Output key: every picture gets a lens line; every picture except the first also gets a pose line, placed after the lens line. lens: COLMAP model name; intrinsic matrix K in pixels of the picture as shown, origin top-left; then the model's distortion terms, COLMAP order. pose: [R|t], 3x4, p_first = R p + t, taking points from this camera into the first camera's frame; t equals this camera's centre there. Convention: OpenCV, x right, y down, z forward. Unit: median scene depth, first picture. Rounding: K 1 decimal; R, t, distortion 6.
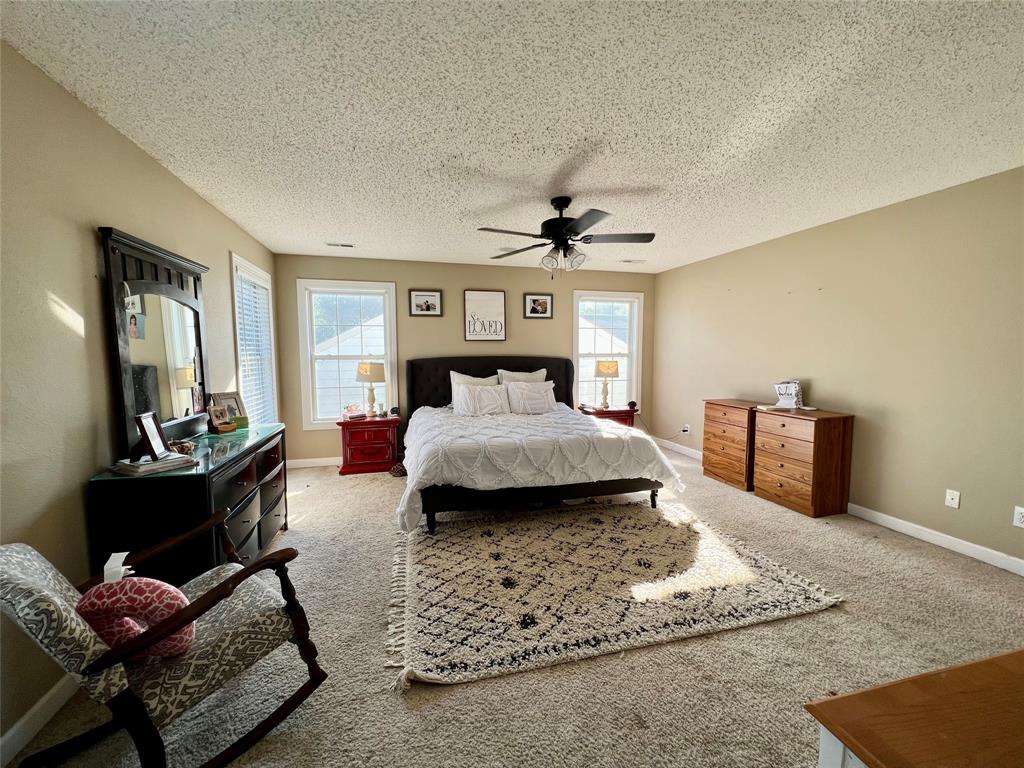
lens RADIAL K [[412.9, 0, 512.3], [0, 412.9, 381.3], [0, 0, 1]] dist [-0.001827, 0.000998]
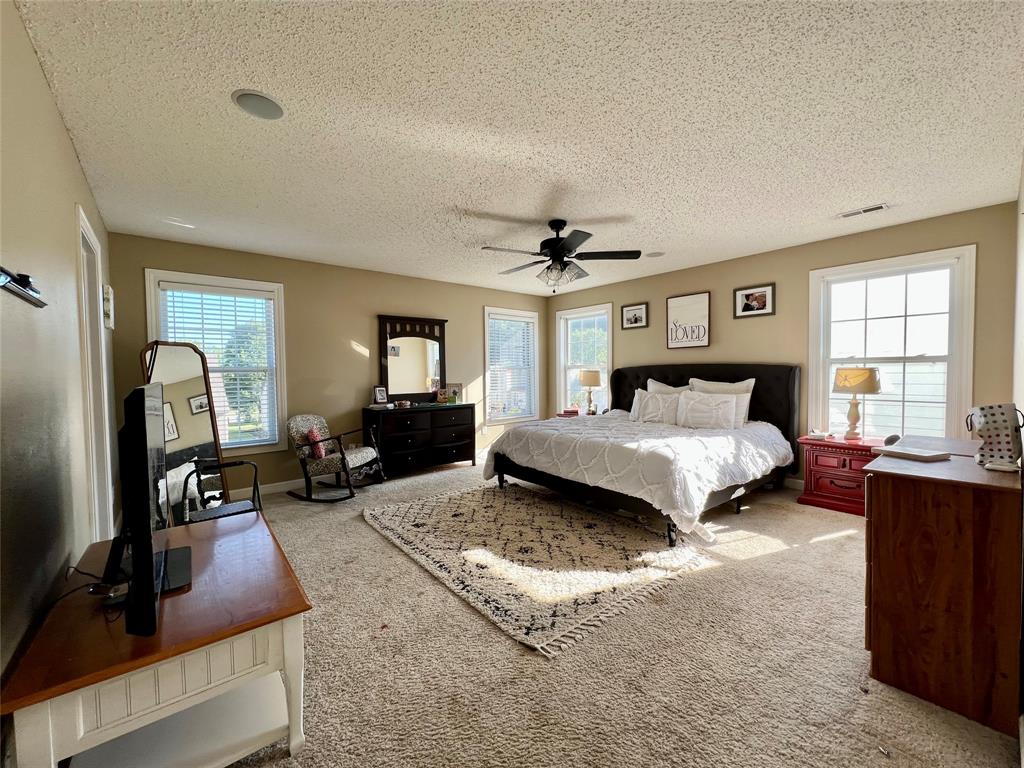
lens RADIAL K [[412.9, 0, 509.8], [0, 412.9, 387.4], [0, 0, 1]] dist [-0.001827, 0.000998]
pose [[0.409395, 0.032991, -0.911761, 1.019051], [-0.060452, 0.998131, 0.008973, 0.012268], [0.910352, 0.051444, 0.410624, 0.406778]]
